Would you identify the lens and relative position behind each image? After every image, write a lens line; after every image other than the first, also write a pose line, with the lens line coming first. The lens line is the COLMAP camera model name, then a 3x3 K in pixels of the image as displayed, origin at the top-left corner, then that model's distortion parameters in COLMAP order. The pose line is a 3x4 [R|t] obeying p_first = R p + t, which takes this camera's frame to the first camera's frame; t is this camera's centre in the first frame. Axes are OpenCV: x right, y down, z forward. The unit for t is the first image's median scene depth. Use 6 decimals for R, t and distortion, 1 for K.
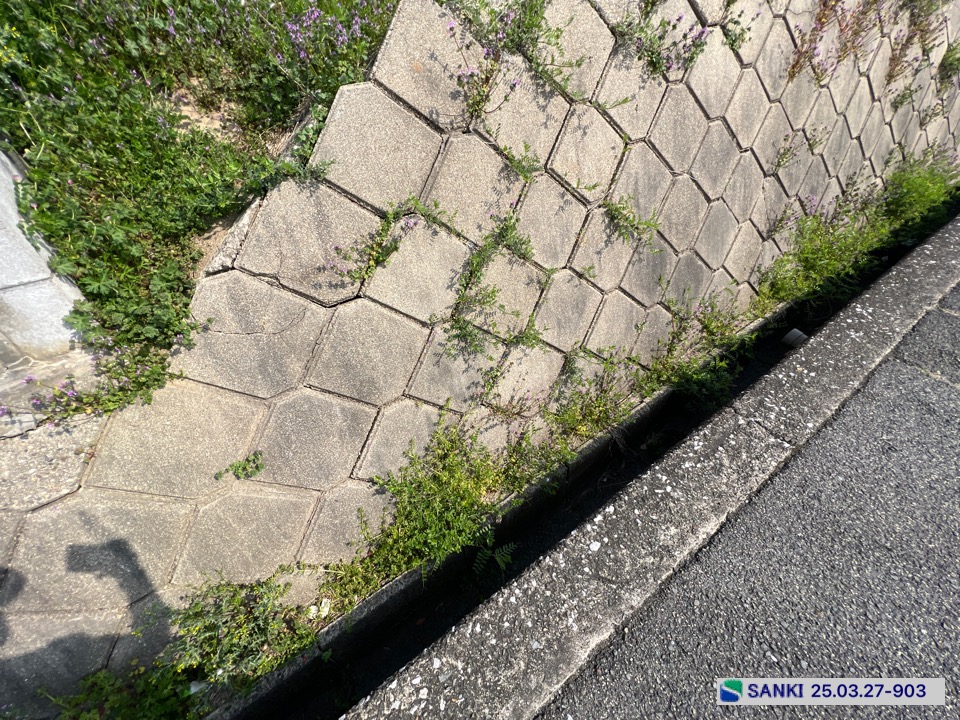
lens RADIAL K [[387.3, 0, 482.2], [0, 387.3, 362.7], [0, 0, 1]] dist [-0.001943, 0.000952]
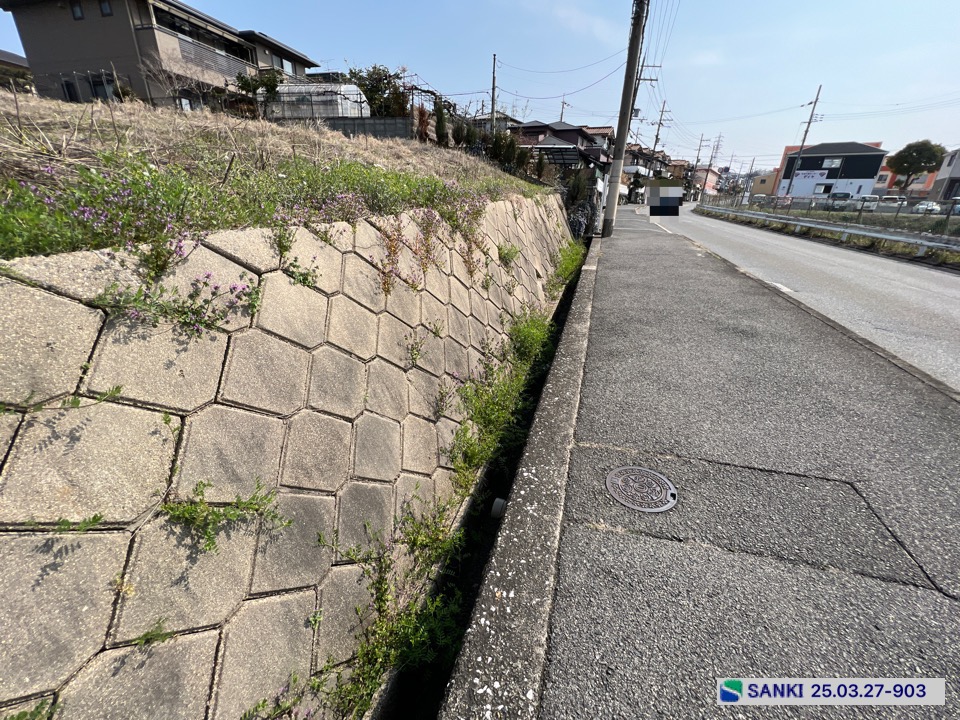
lens RADIAL K [[387.3, 0, 482.5], [0, 387.3, 360.9], [0, 0, 1]] dist [-0.001943, 0.000952]
pose [[0.786795, -0.249949, 0.564339, 0.431663], [0.450699, 0.857351, -0.248634, -0.214193], [-0.421691, 0.449971, 0.787212, 0.126215]]
